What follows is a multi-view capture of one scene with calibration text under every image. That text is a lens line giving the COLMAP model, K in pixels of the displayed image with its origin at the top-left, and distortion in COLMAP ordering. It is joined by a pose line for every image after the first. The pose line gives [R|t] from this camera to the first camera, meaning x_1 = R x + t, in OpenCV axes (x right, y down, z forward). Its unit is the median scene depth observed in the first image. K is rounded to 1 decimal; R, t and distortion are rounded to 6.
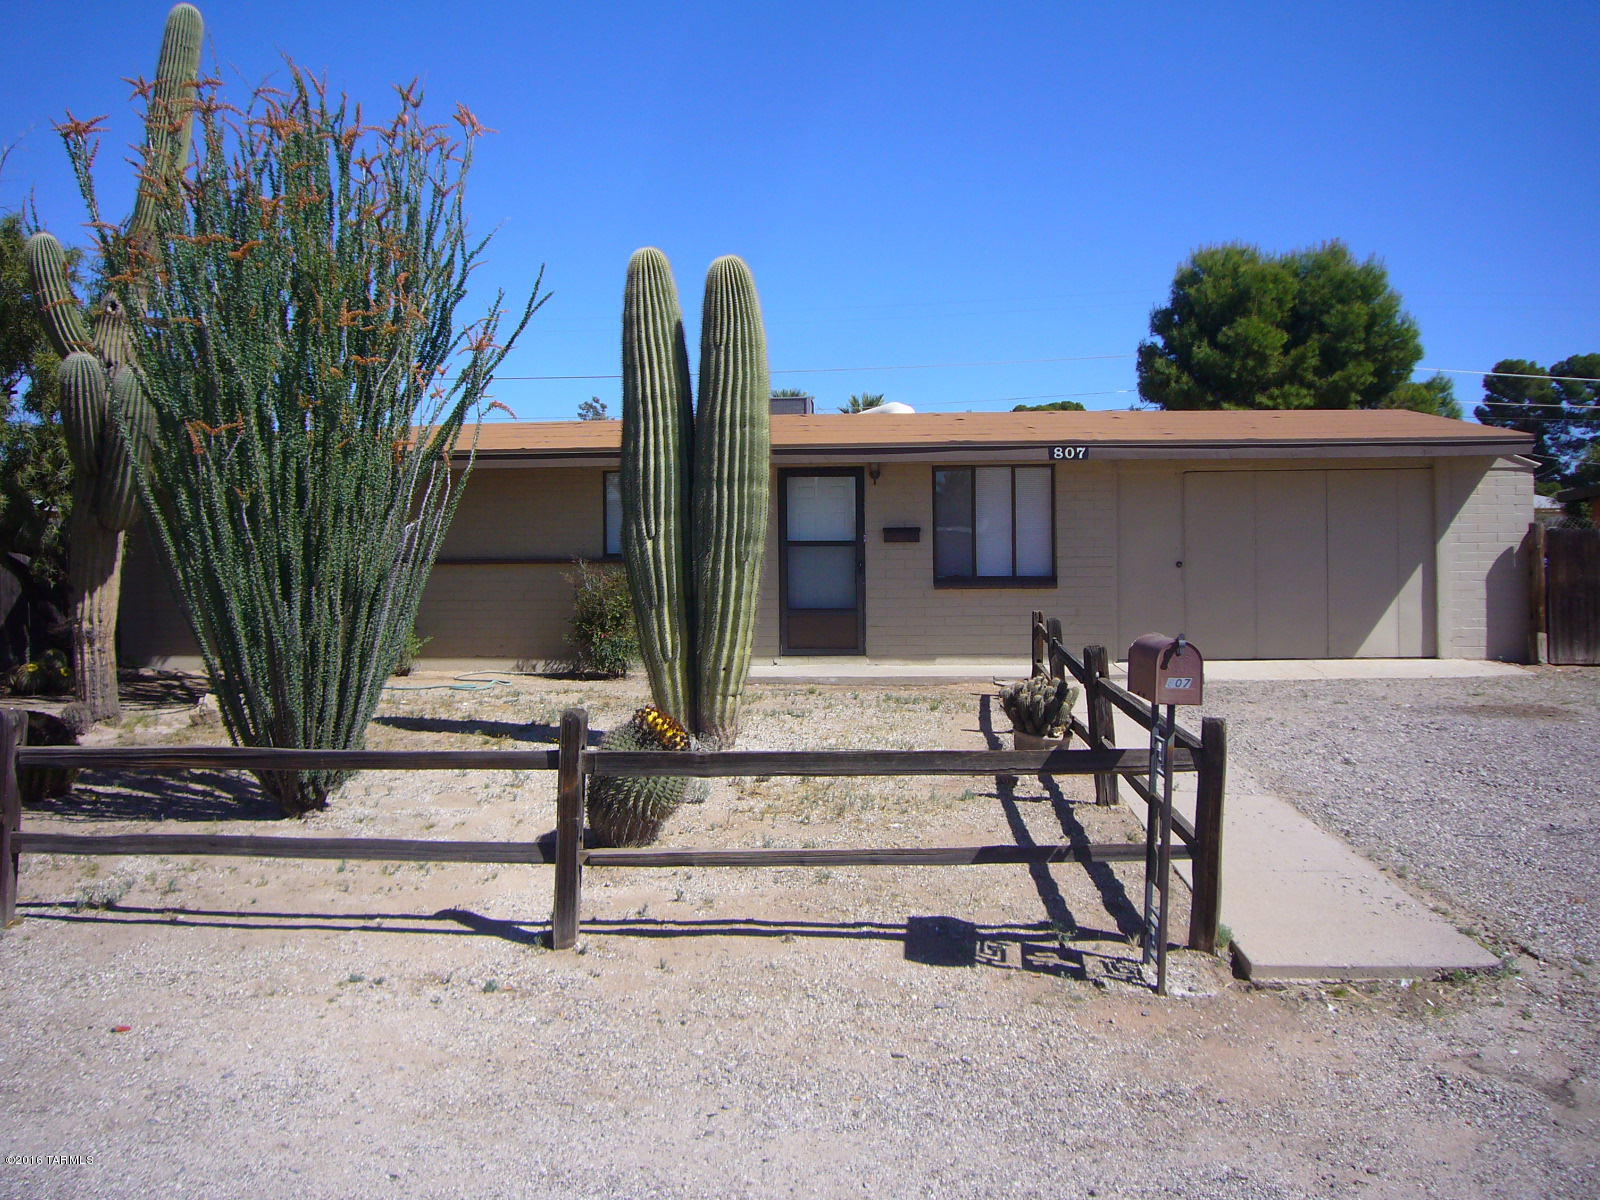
lens RADIAL K [[1345.3, 0, 796.6], [0, 1345.3, 550.1], [0, 0, 1]] dist [-0.127325, 0.101872]
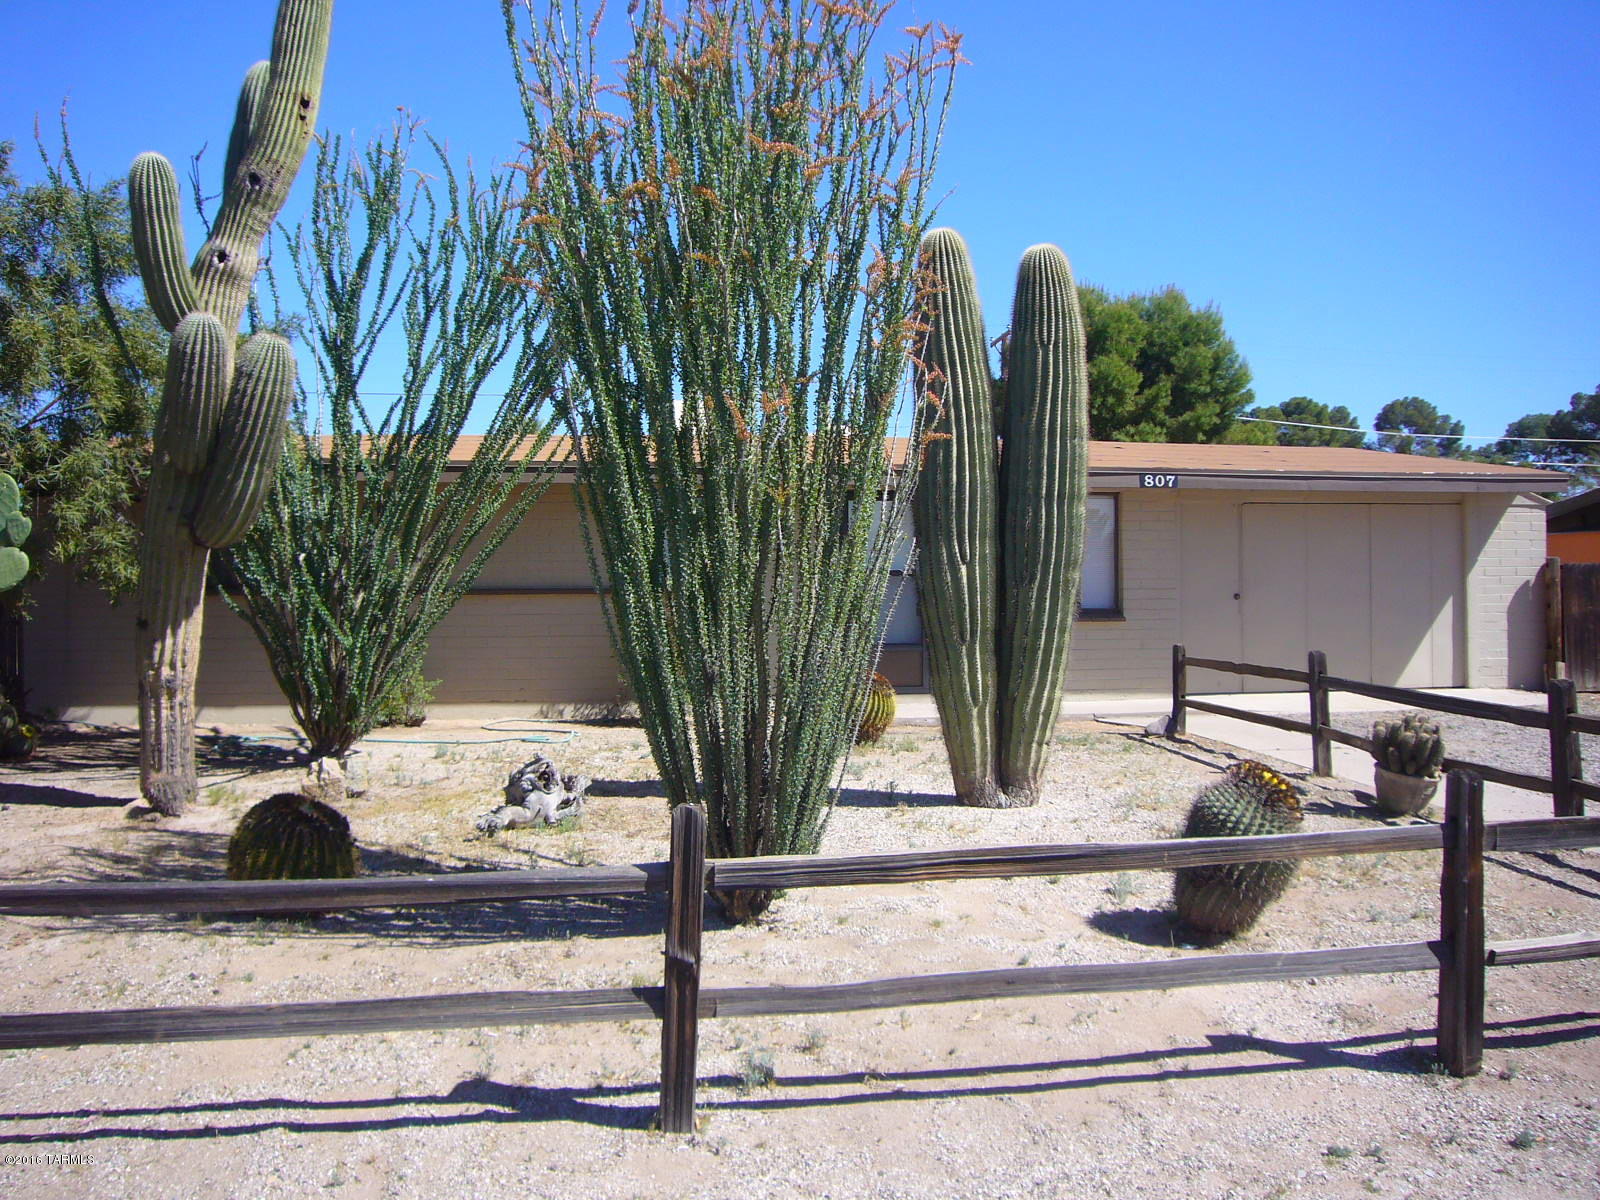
lens RADIAL K [[1349.8, 0, 809.9], [0, 1349.8, 570.9], [0, 0, 1]] dist [-0.155278, 0.183303]
pose [[0.970653, 0.006991, 0.240384, -0.264626], [-0.004648, 0.999936, -0.010313, 0.003432], [-0.240441, 0.008893, 0.970623, 0.118989]]
